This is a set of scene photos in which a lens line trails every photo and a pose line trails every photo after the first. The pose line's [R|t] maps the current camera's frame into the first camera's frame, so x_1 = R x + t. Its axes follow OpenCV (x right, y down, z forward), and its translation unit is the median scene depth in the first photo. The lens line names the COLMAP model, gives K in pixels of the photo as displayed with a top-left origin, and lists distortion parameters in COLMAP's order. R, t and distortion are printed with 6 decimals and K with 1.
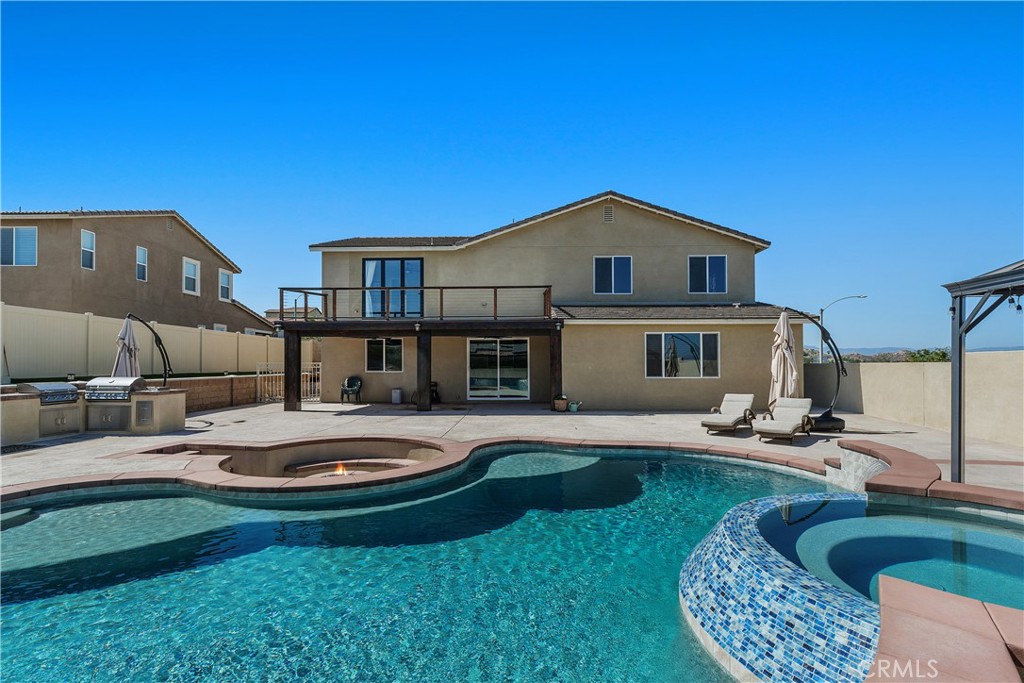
lens RADIAL K [[469.4, 0, 524.3], [0, 469.4, 357.4], [0, 0, 1]] dist [-0.000420, 0.000450]
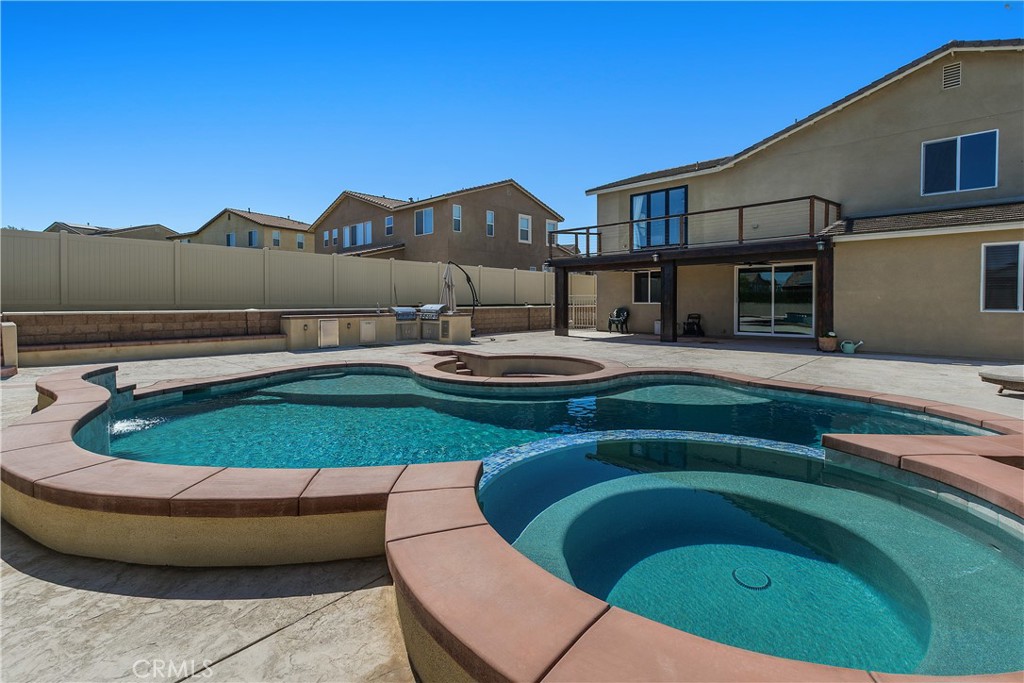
lens RADIAL K [[476.7, 0, 508.6], [0, 476.7, 308.3], [0, 0, 1]] dist [0.000463, 0.000737]
pose [[0.732733, 0.008647, -0.680461, 0.191410], [0.012804, 0.999567, 0.026489, 0.010239], [0.680396, -0.028122, 0.732305, 0.030891]]
